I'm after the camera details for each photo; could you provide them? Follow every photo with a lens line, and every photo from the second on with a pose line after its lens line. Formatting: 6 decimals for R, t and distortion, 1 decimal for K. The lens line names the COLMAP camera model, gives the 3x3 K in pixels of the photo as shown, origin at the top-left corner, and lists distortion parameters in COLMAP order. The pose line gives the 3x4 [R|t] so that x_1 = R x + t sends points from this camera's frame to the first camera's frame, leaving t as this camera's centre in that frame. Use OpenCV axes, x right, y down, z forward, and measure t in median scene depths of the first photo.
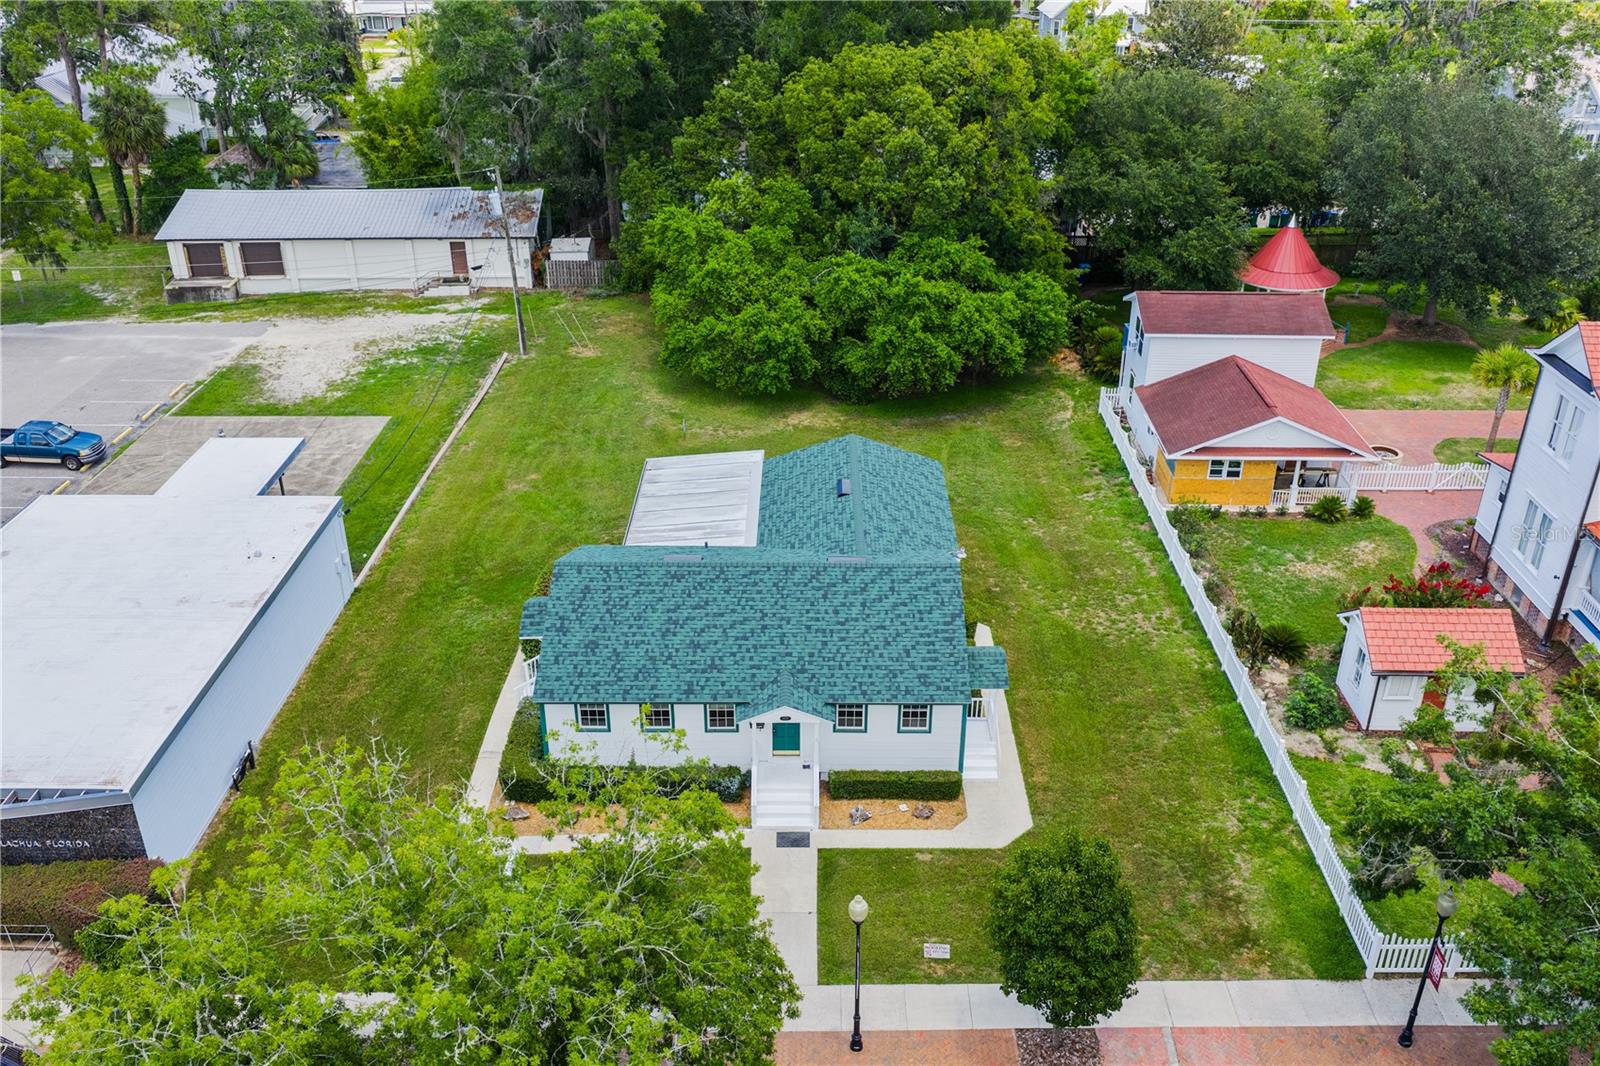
lens RADIAL K [[1324.3, 0, 803.4], [0, 1324.3, 529.2], [0, 0, 1]] dist [0.029899, -0.049939]
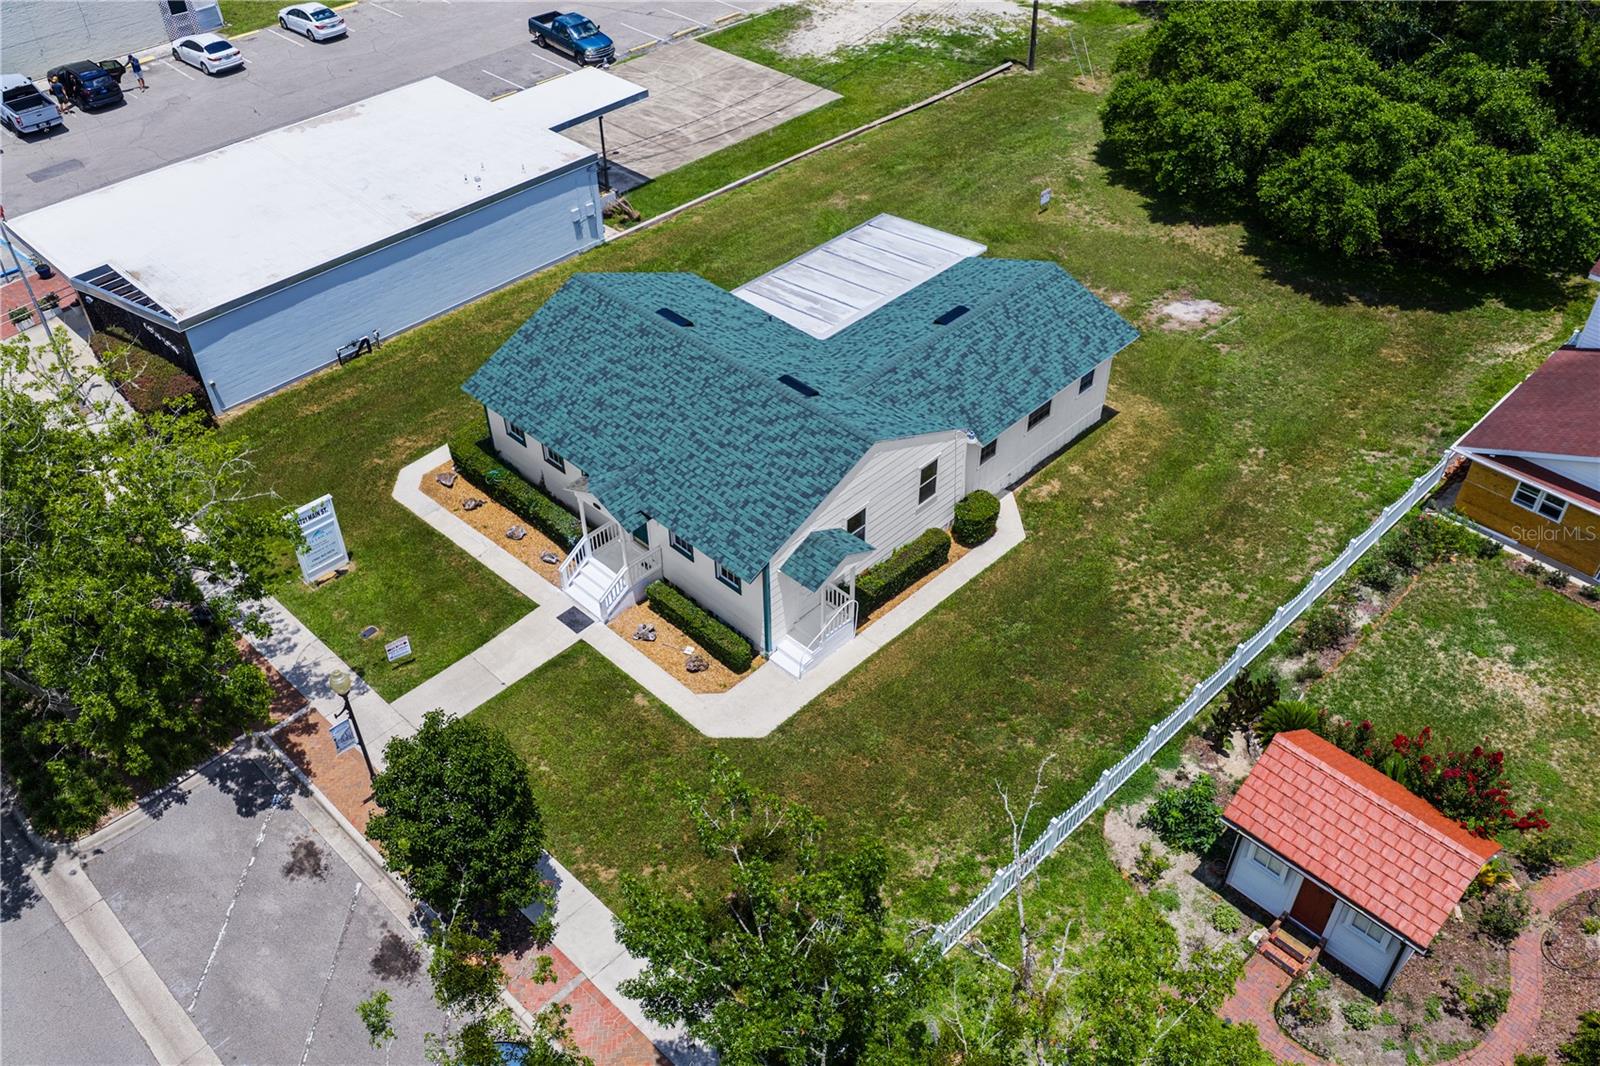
lens RADIAL K [[1324.3, 0, 803.4], [0, 1324.3, 529.2], [0, 0, 1]] dist [0.029899, -0.049939]
pose [[0.720512, 0.445901, -0.531070, 0.449075], [-0.310308, 0.892212, 0.328126, -0.150015], [0.620139, -0.071623, 0.781216, 0.248551]]
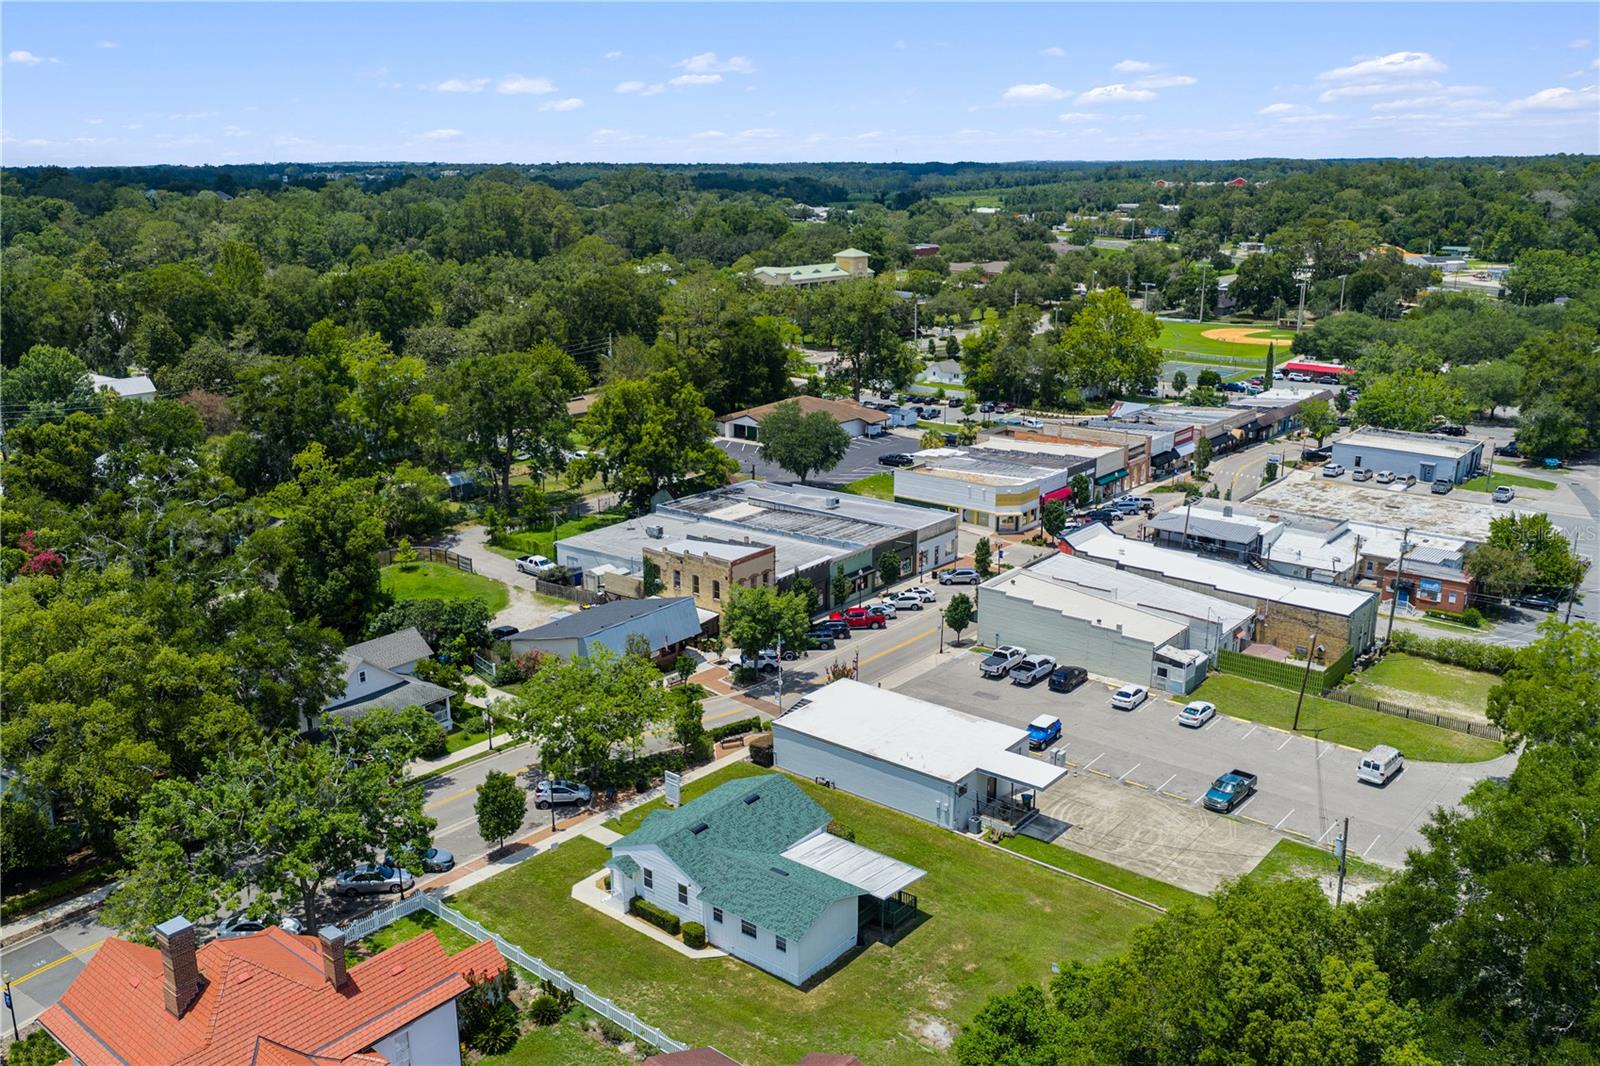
lens RADIAL K [[1331.2, 0, 805.0], [0, 1331.2, 520.4], [0, 0, 1]] dist [0.016240, -0.016850]
pose [[-0.620316, 0.203374, -0.757527, 1.144519], [-0.359916, 0.784310, 0.505289, -1.189469], [0.696899, 0.586085, -0.413323, 1.381633]]
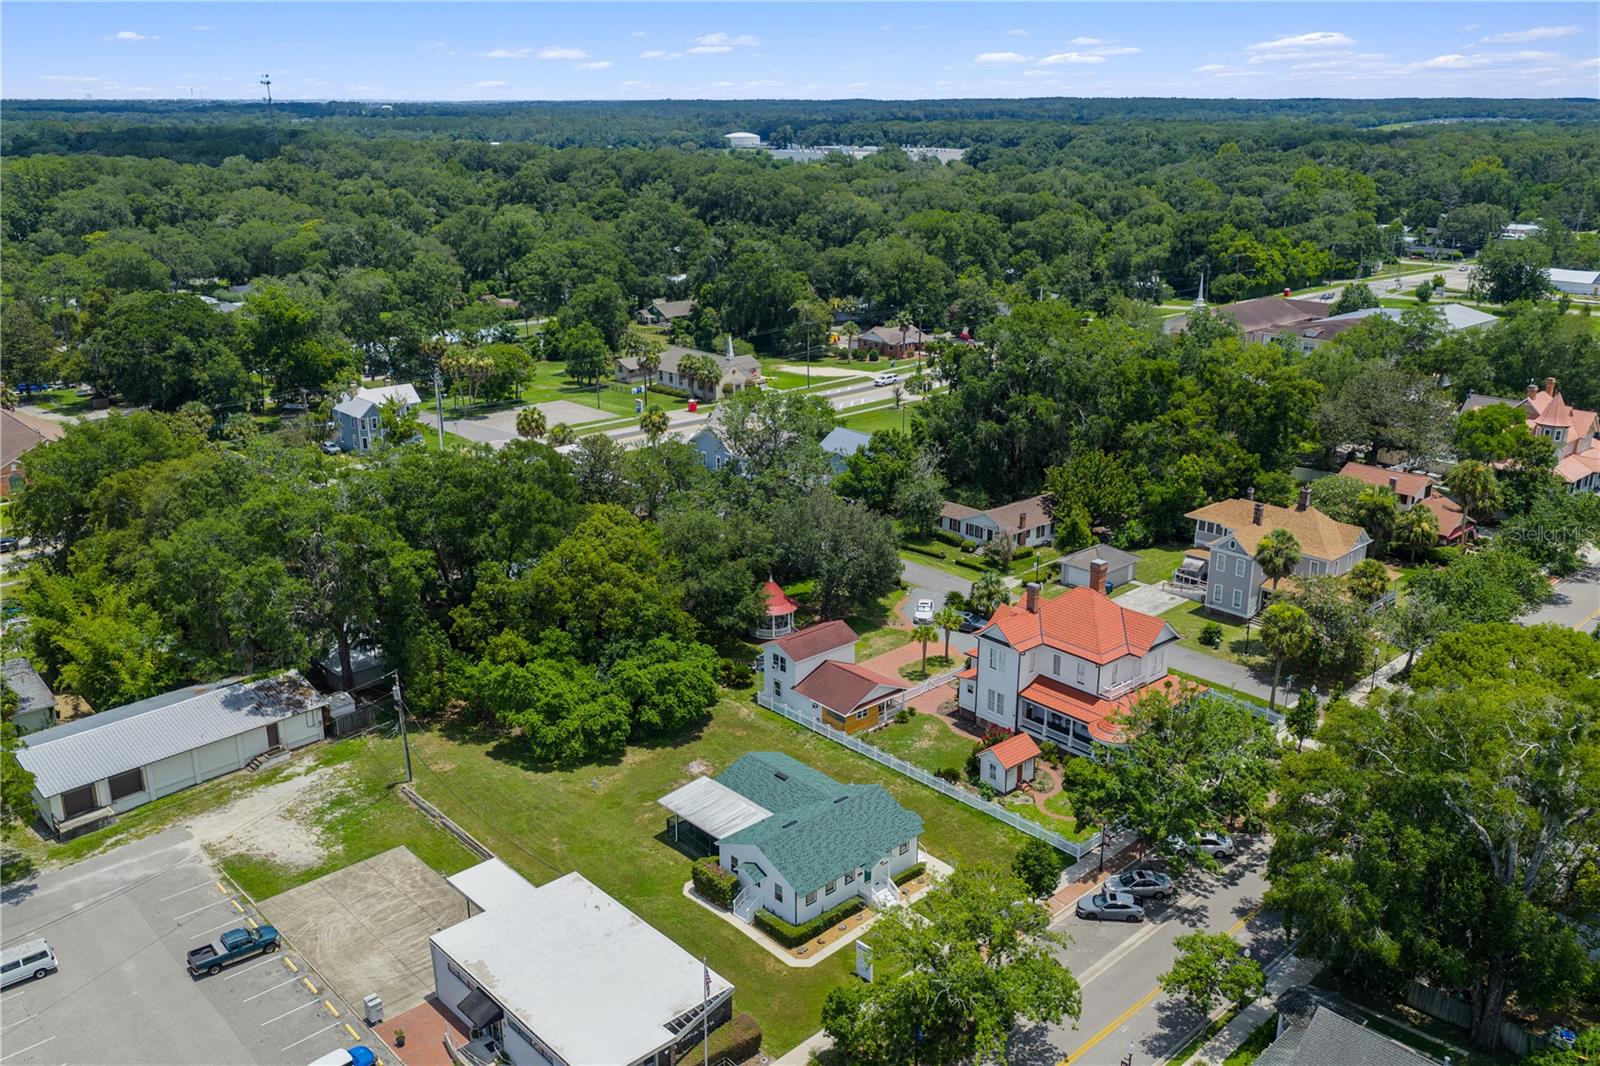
lens RADIAL K [[1327.4, 0, 800.1], [0, 1327.4, 525.9], [0, 0, 1]] dist [0.011544, -0.008557]
pose [[0.728348, -0.212860, 0.651307, -1.198997], [0.317675, 0.947097, -0.045722, -0.291600], [-0.607118, 0.240206, 0.757436, -0.714168]]
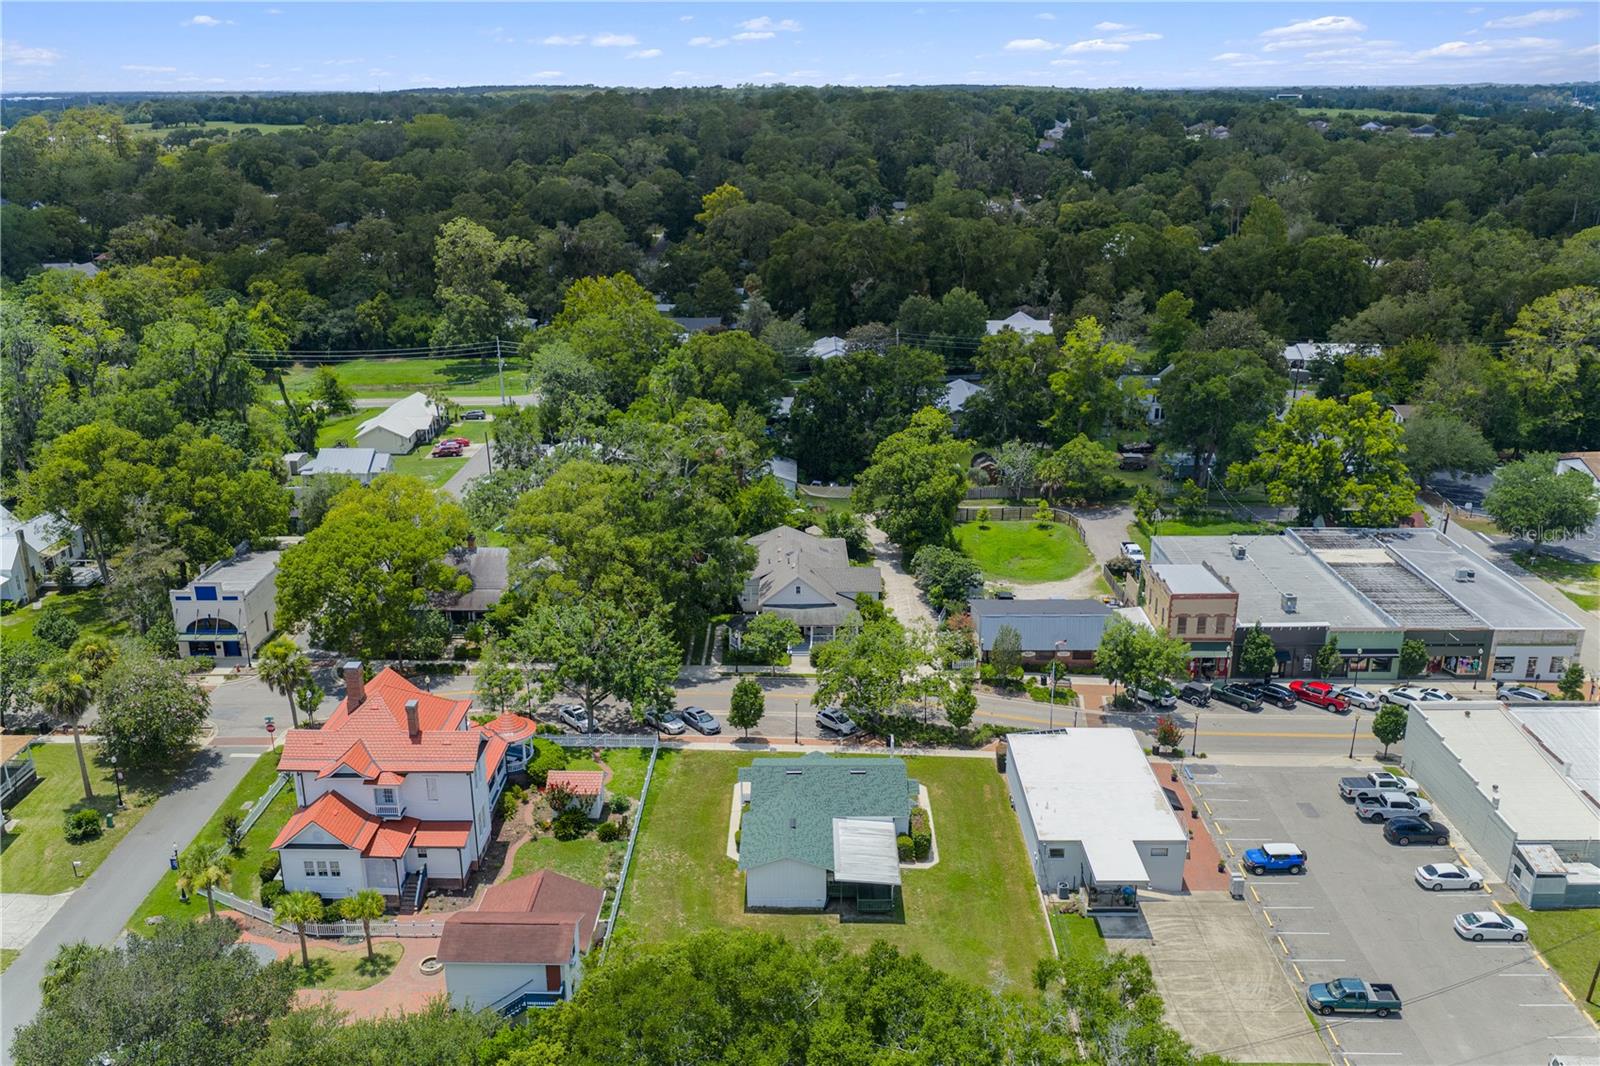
lens RADIAL K [[1324.3, 0, 803.4], [0, 1324.3, 529.2], [0, 0, 1]] dist [0.029899, -0.049939]
pose [[-0.999995, 0.001509, -0.002949, 0.018002], [-0.001076, 0.694151, 0.719828, -1.761332], [0.003133, 0.719828, -0.694146, 2.001719]]
